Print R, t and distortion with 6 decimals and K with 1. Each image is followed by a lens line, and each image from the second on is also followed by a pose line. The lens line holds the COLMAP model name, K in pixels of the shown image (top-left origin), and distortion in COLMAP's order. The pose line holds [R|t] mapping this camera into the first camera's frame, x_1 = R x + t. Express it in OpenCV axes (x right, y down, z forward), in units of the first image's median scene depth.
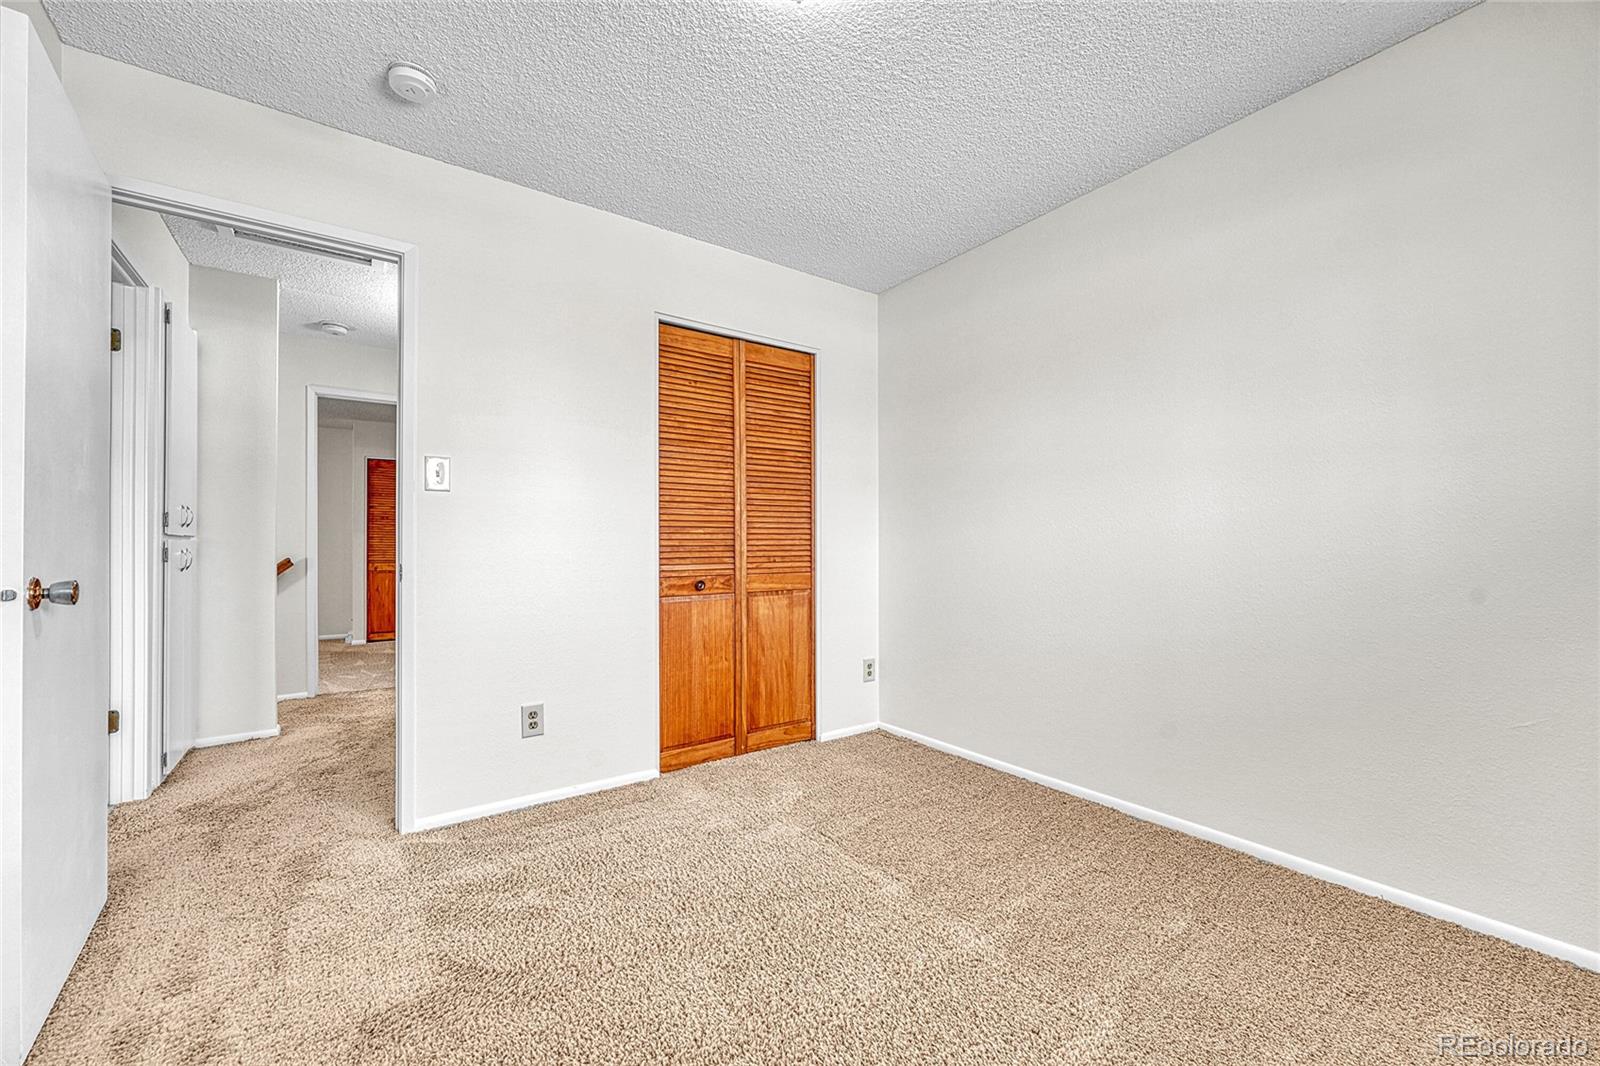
lens RADIAL K [[630.3, 0, 804.8], [0, 630.3, 537.3], [0, 0, 1]] dist [-0.001993, 0.000643]
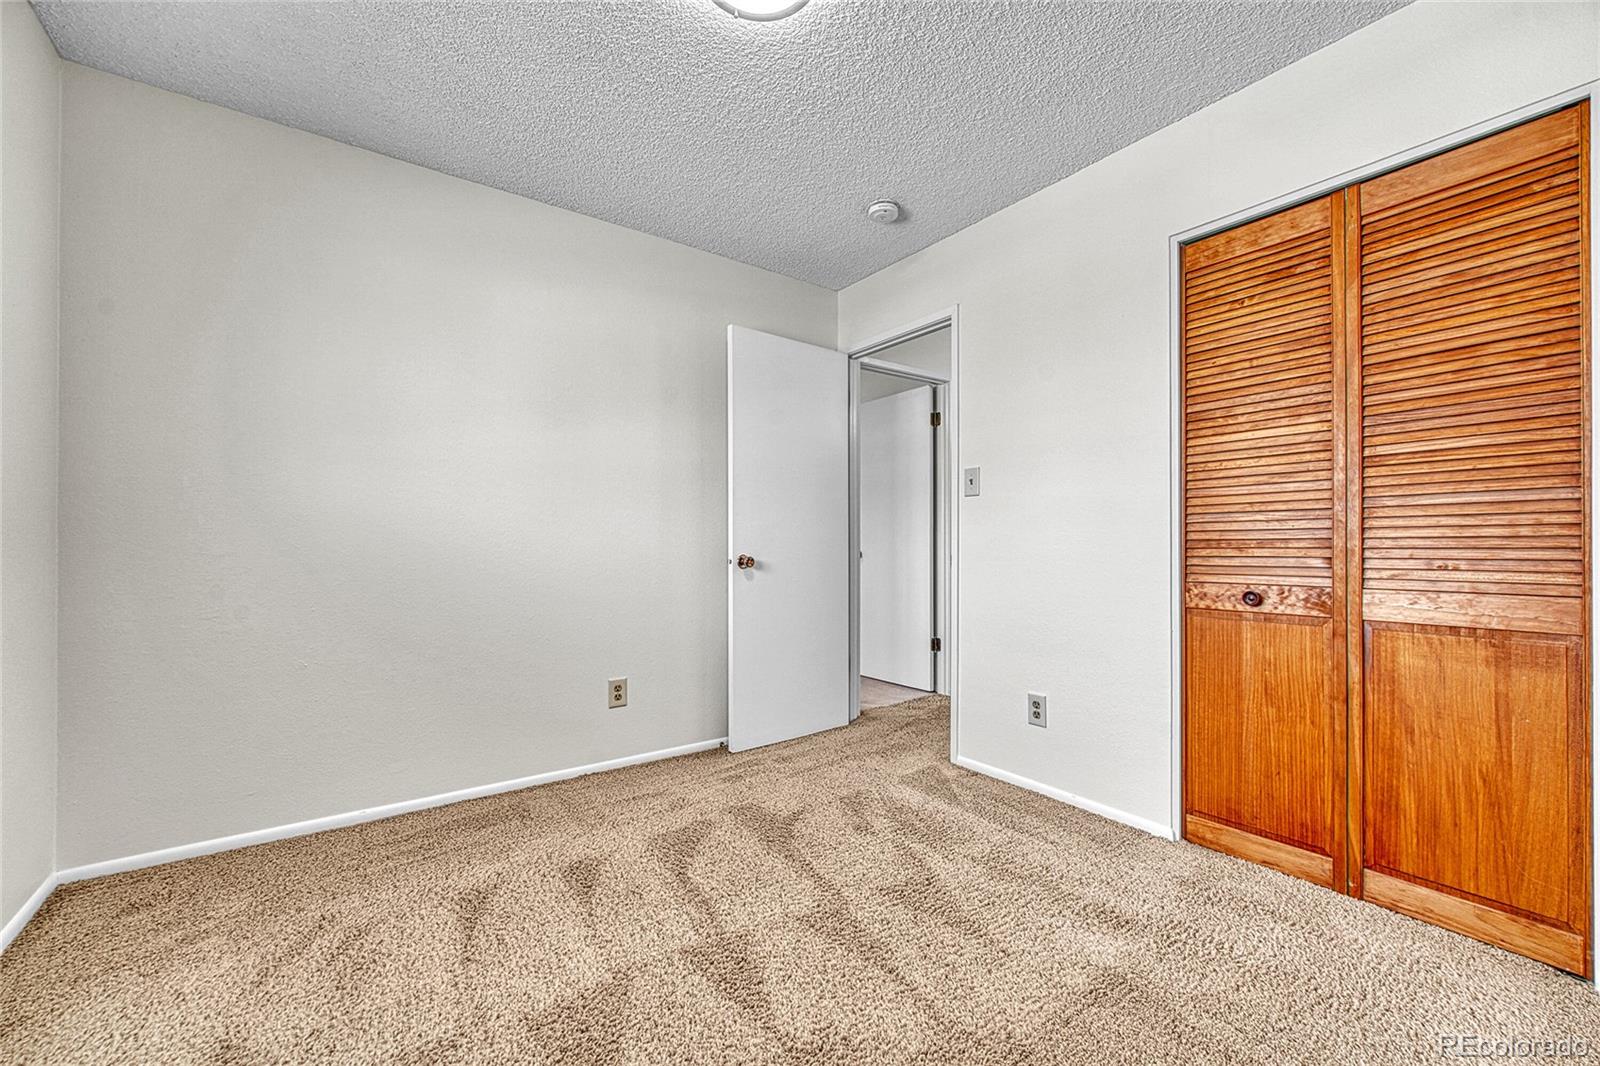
lens RADIAL K [[630.3, 0, 804.7], [0, 630.3, 537.6], [0, 0, 1]] dist [-0.001993, 0.000643]
pose [[0.020597, -0.008984, -0.999748, 0.475448], [0.010616, 0.999905, -0.008766, 0.011959], [0.999732, -0.010433, 0.020690, 0.485661]]
